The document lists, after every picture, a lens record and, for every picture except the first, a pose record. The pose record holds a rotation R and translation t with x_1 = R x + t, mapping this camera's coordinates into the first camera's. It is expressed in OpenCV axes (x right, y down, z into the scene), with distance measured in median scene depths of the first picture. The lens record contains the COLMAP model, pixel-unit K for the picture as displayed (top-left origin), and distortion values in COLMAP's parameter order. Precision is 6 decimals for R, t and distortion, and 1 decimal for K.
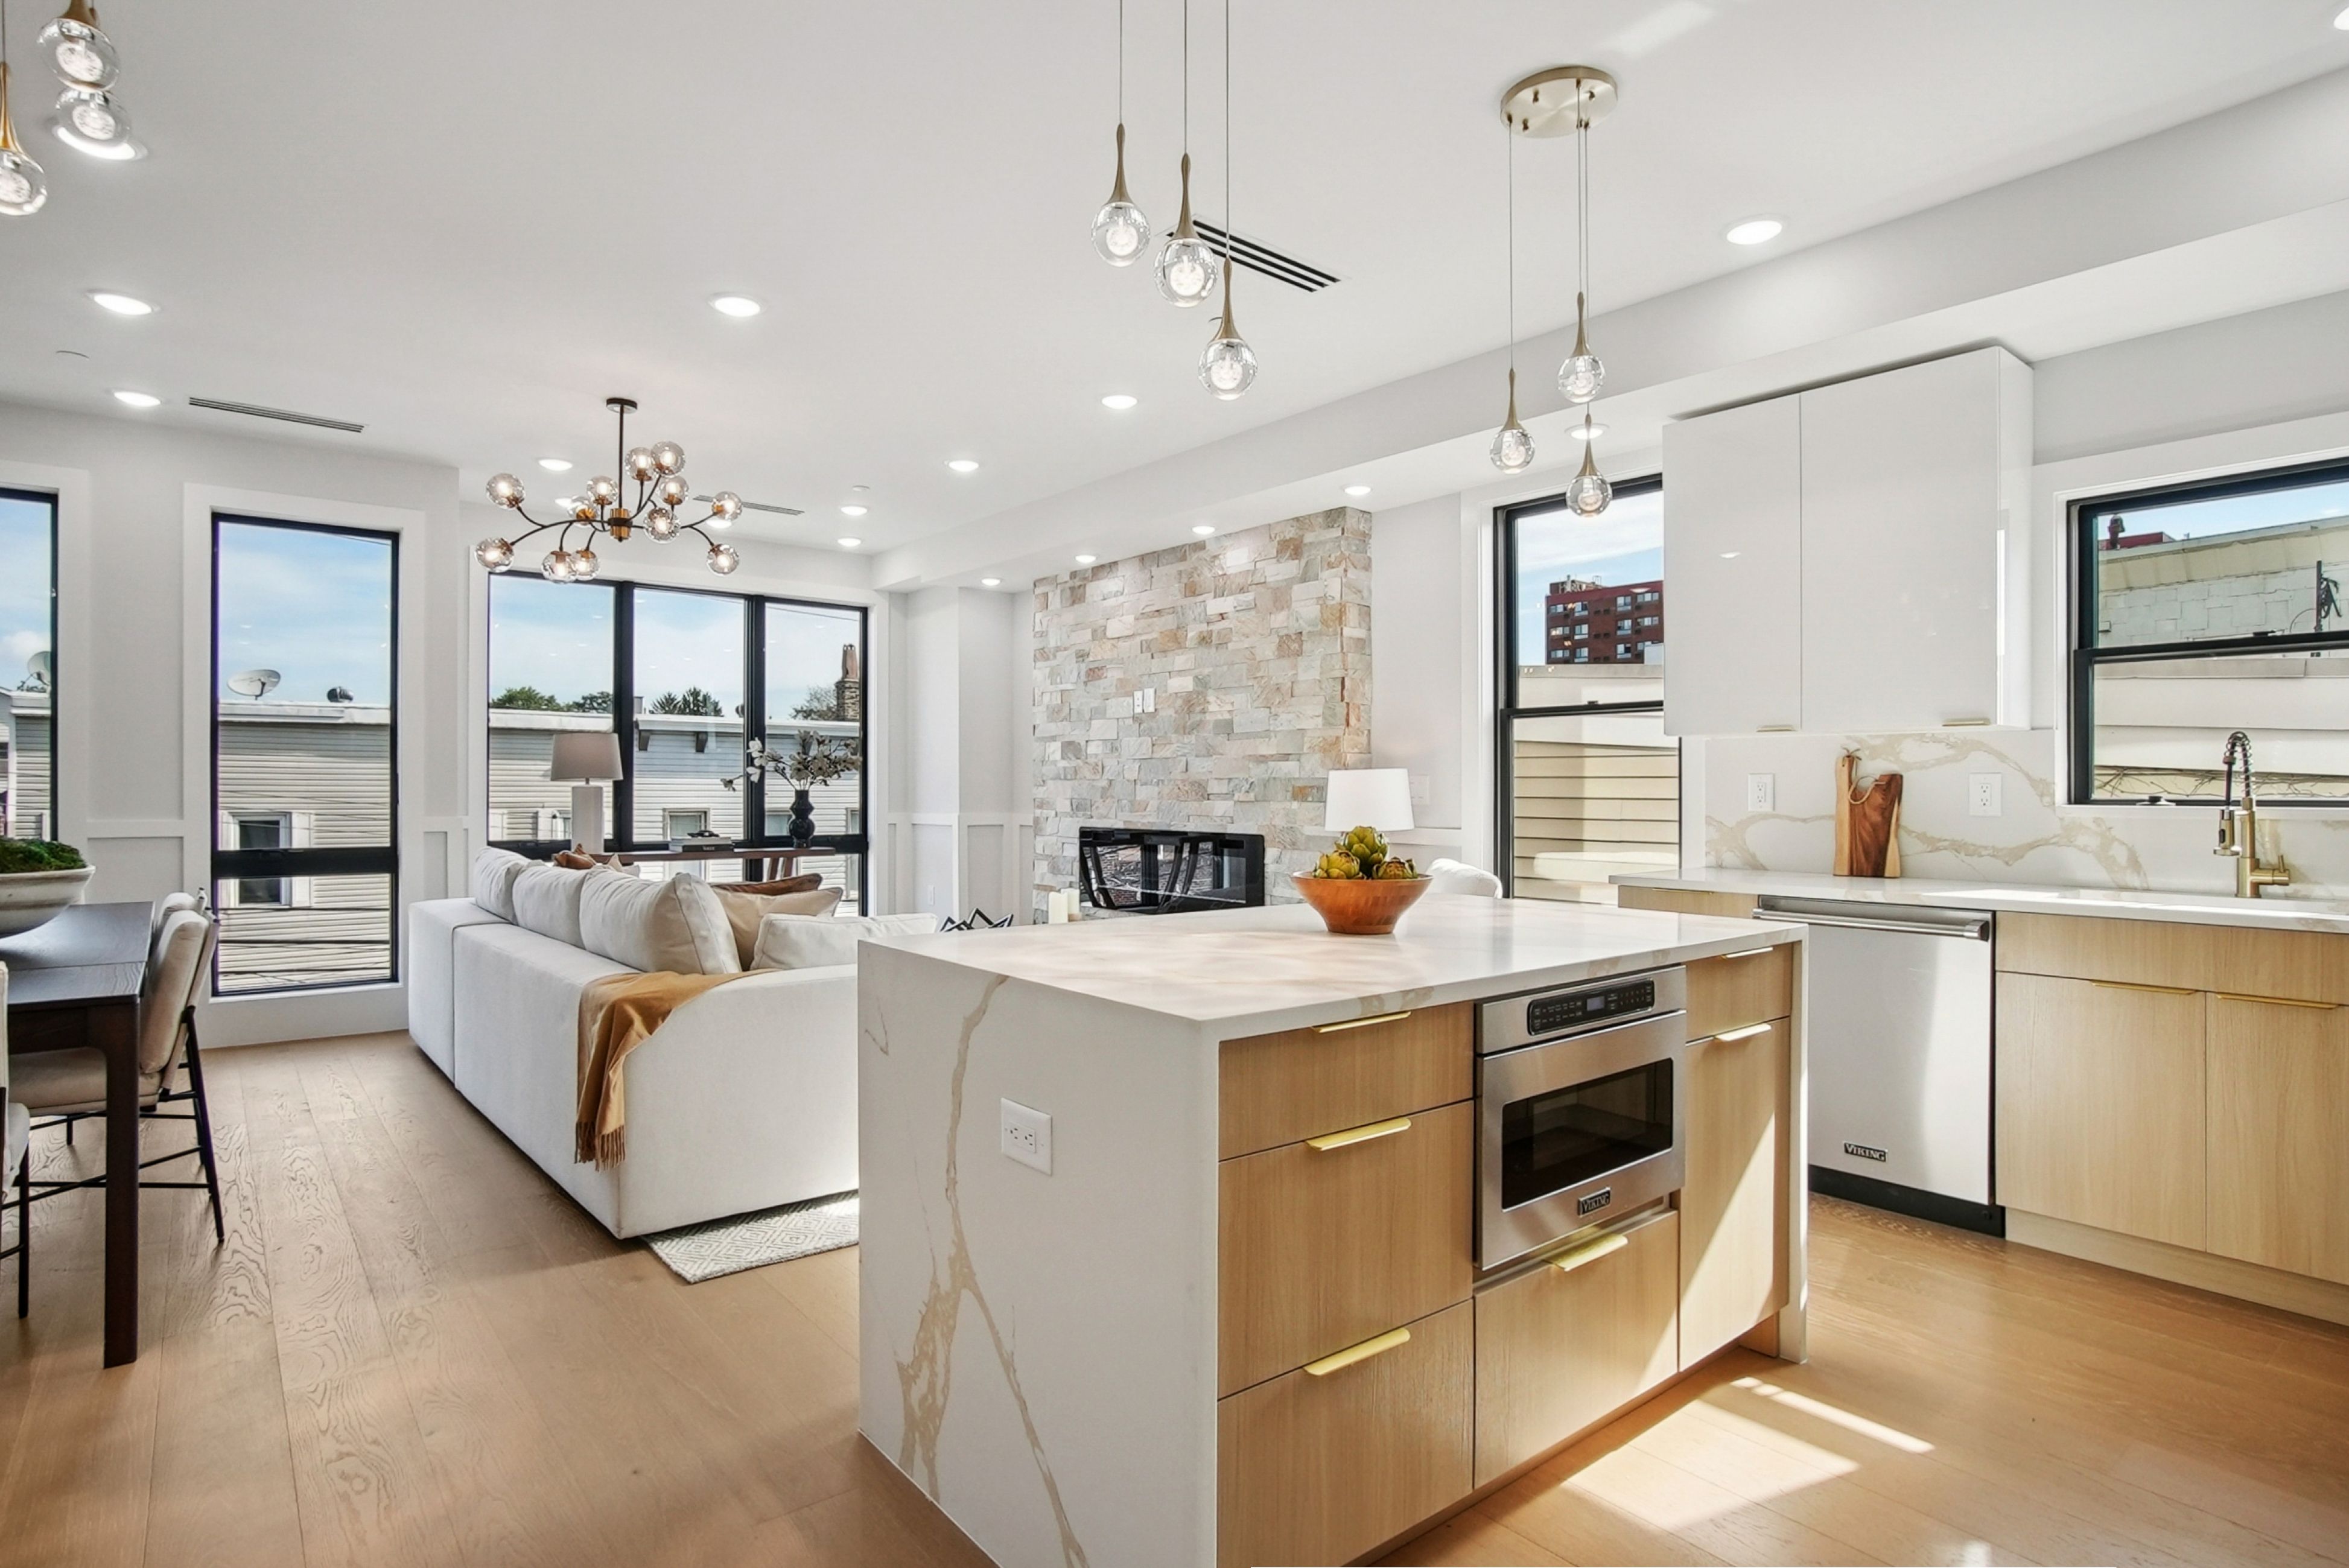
lens RADIAL K [[1210.8, 0, 1131.8], [0, 1210.8, 796.4], [0, 0, 1]] dist [-0.022162, 0.000819]
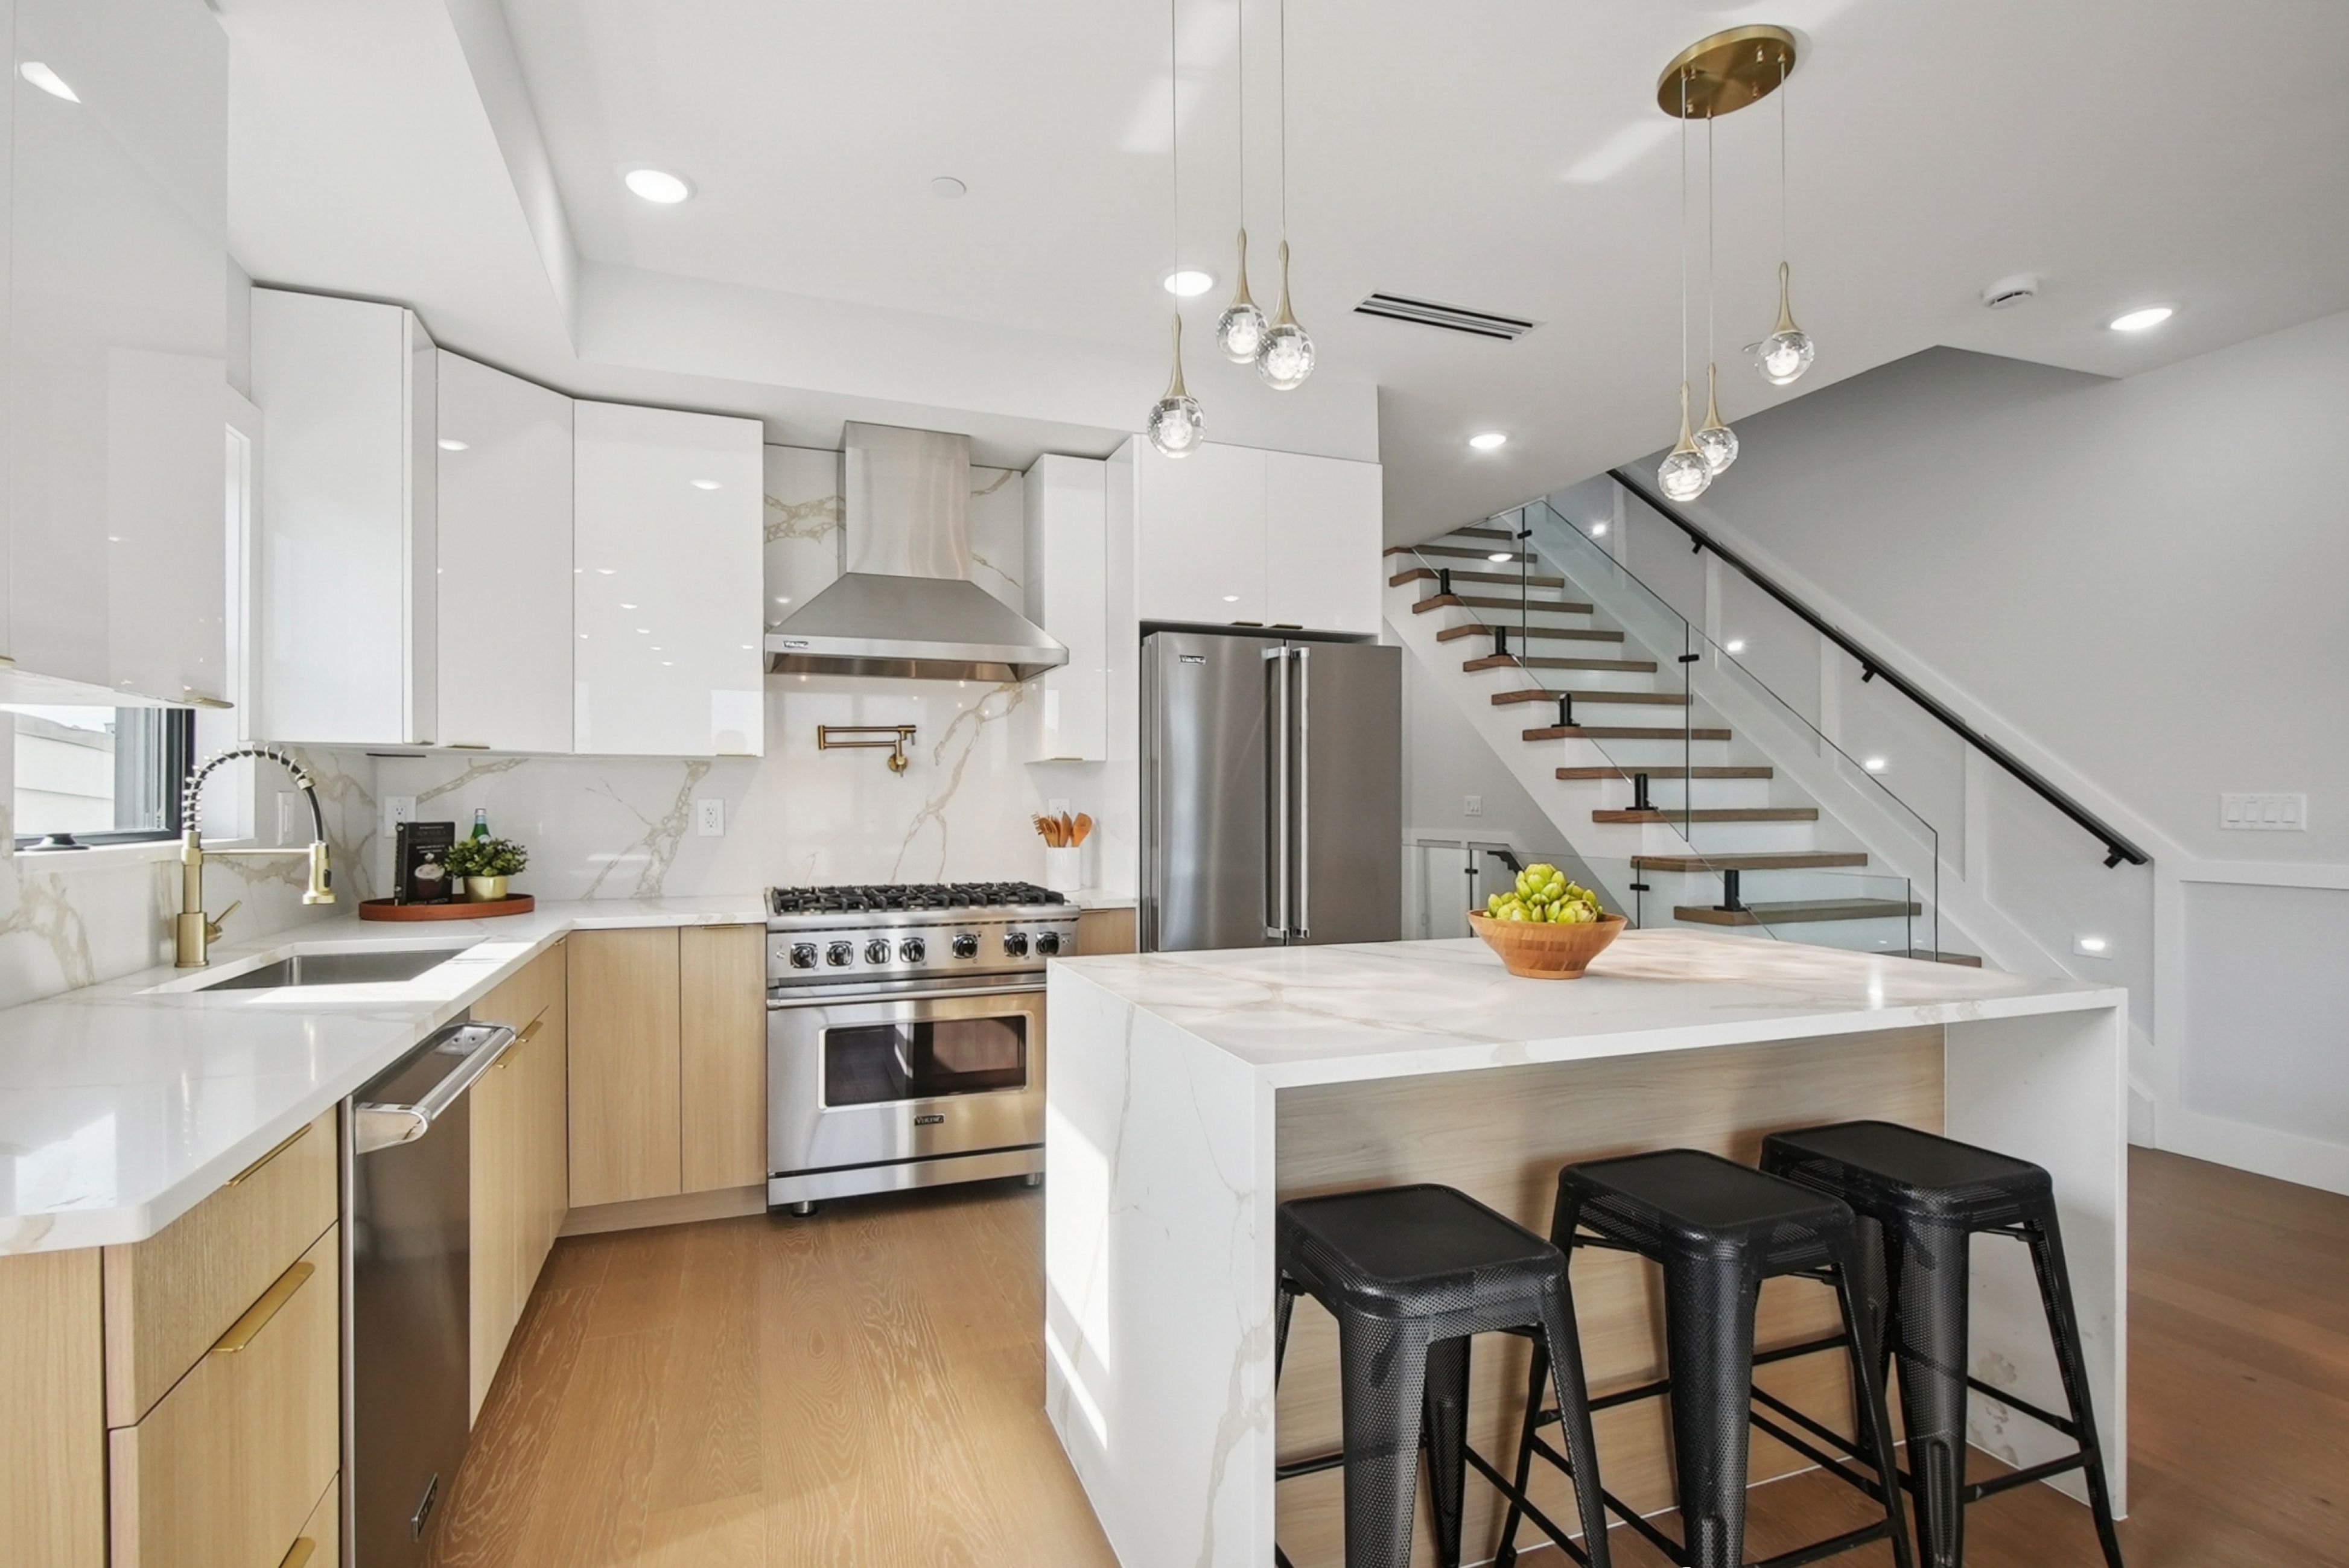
lens RADIAL K [[1064.6, 0, 1130.5], [0, 1064.6, 804.5], [0, 0, 1]] dist [-0.001117, -0.000154]
pose [[-0.947822, -0.003146, 0.318784, 0.090701], [-0.000749, 0.999971, 0.007641, -0.010842], [-0.318799, 0.007004, -0.947797, 0.739310]]
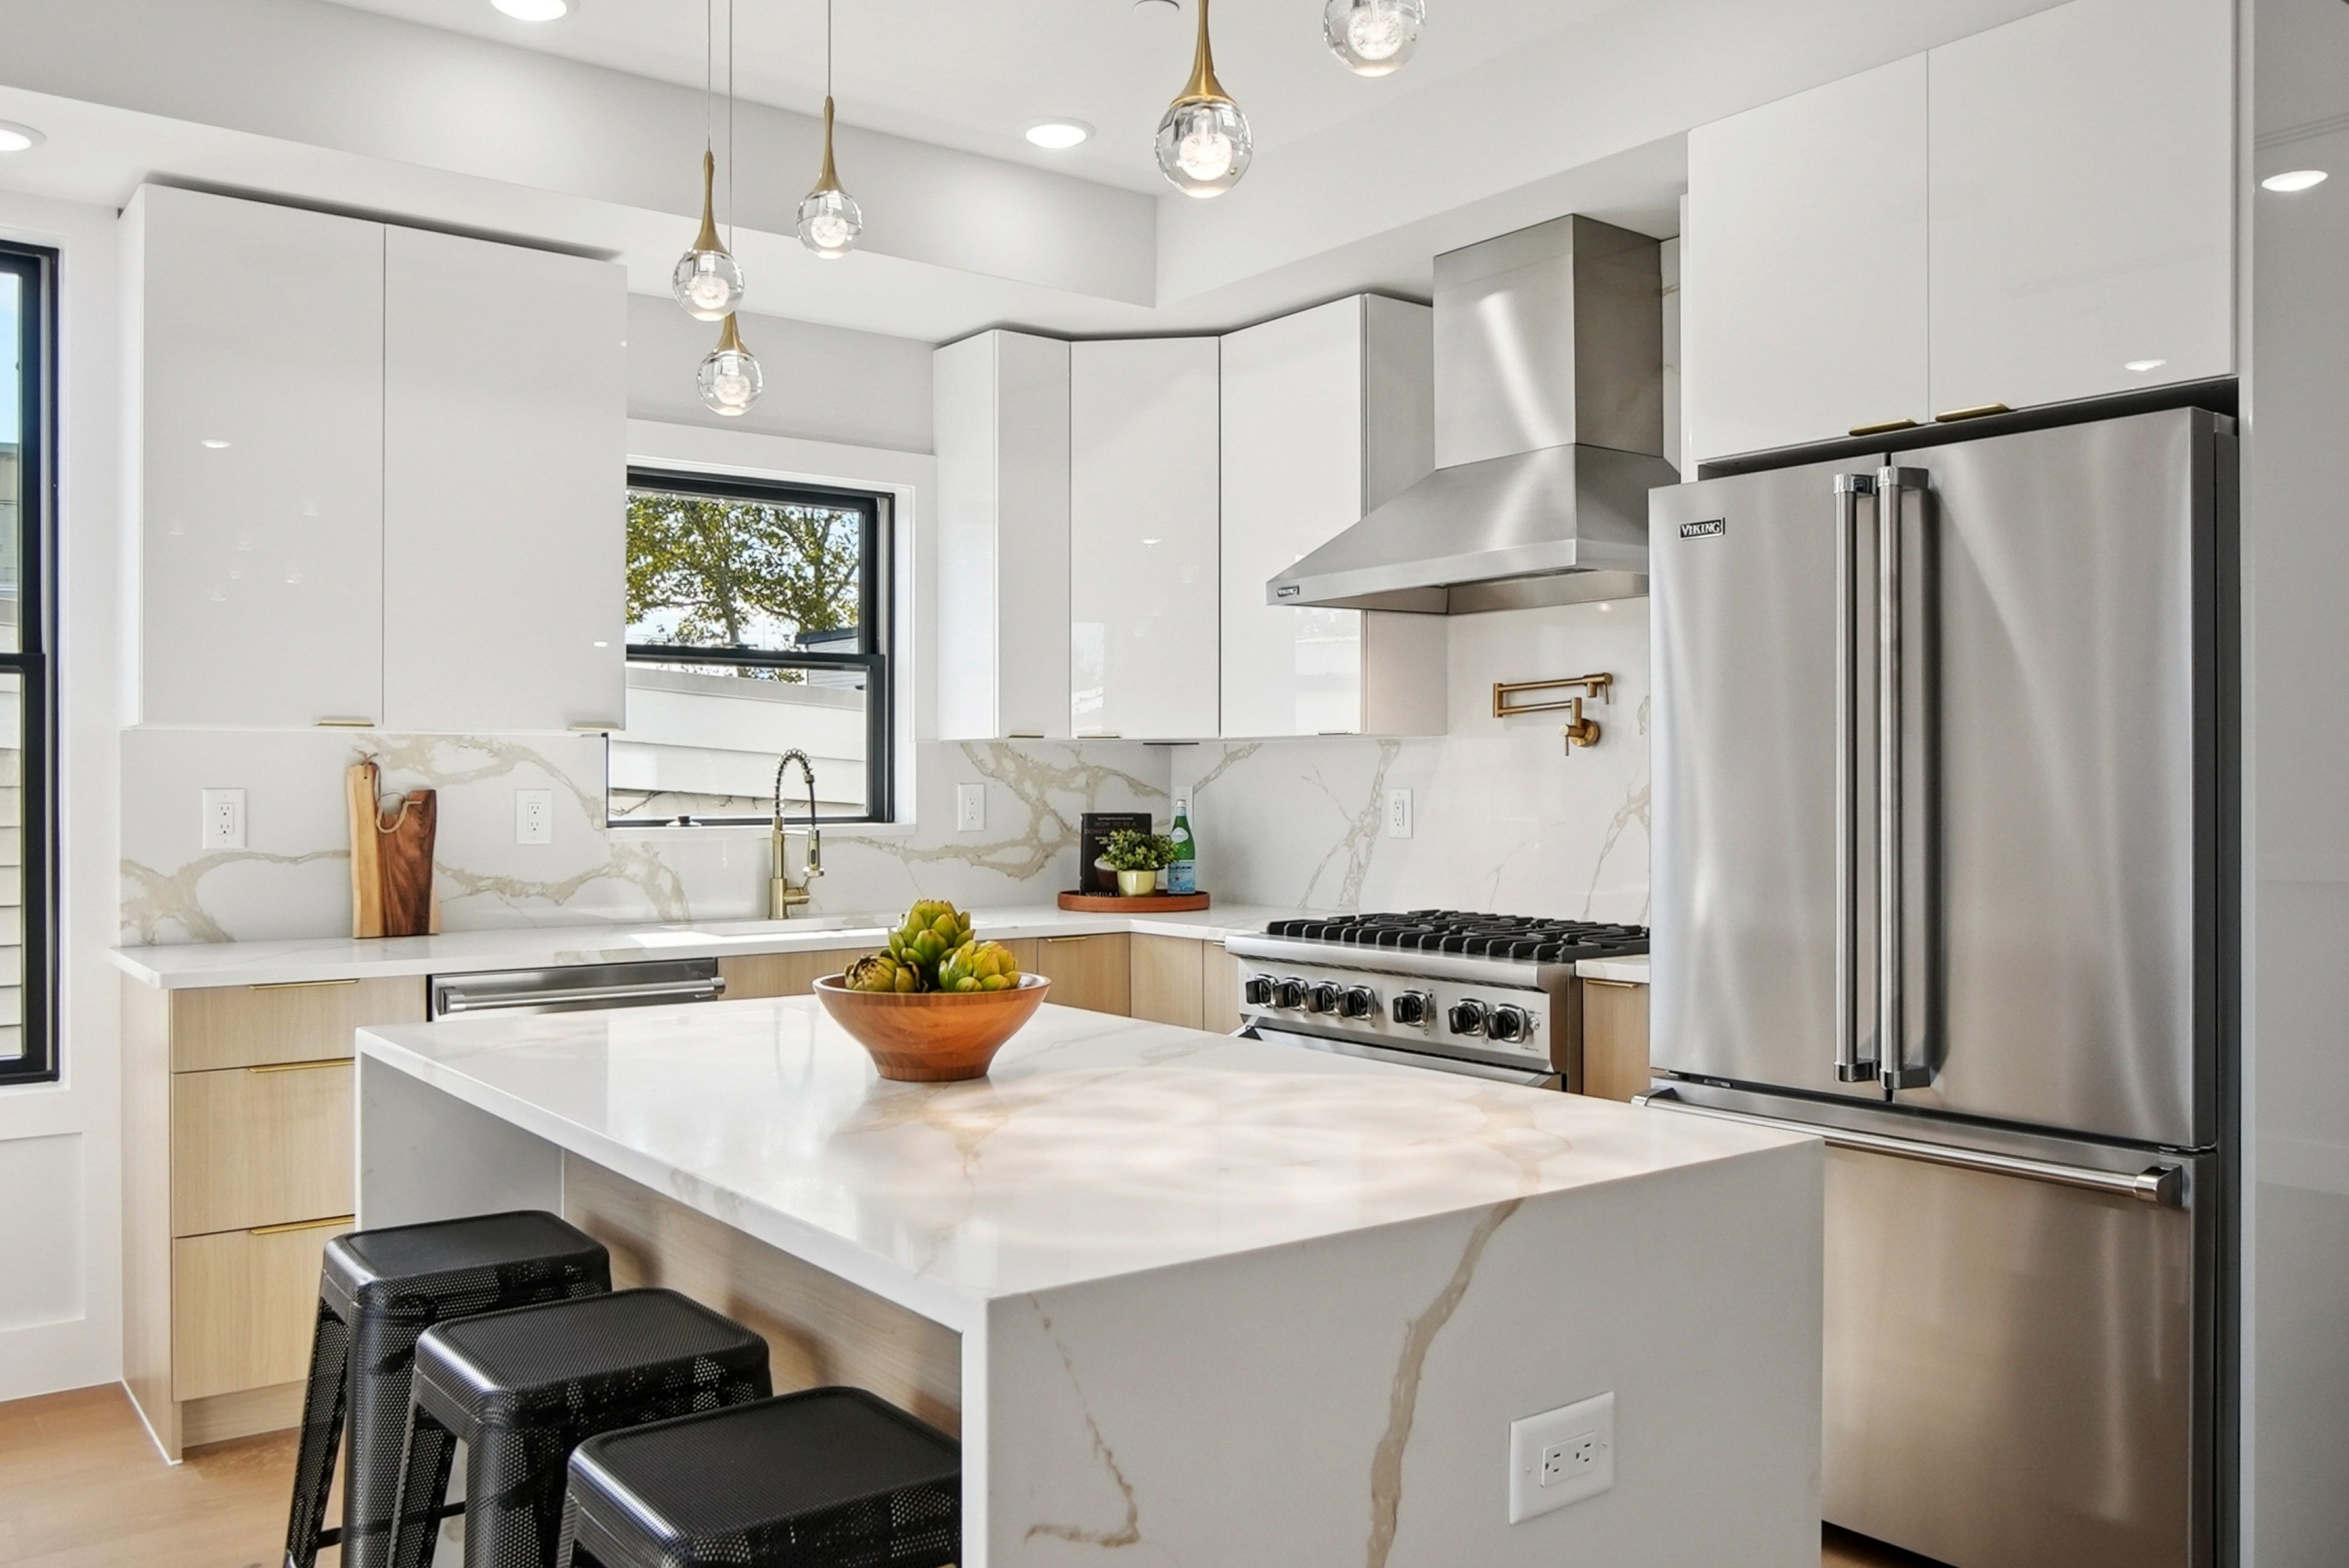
lens RADIAL K [[1830.4, 0, 1163.6], [0, 1830.4, 788.5], [0, 0, 1]] dist [-0.038469, -0.001247]
pose [[0.014703, -0.004261, 0.999883, -0.279454], [0.006528, 0.999970, 0.004165, -0.013295], [-0.999871, 0.006466, 0.014730, 0.341380]]
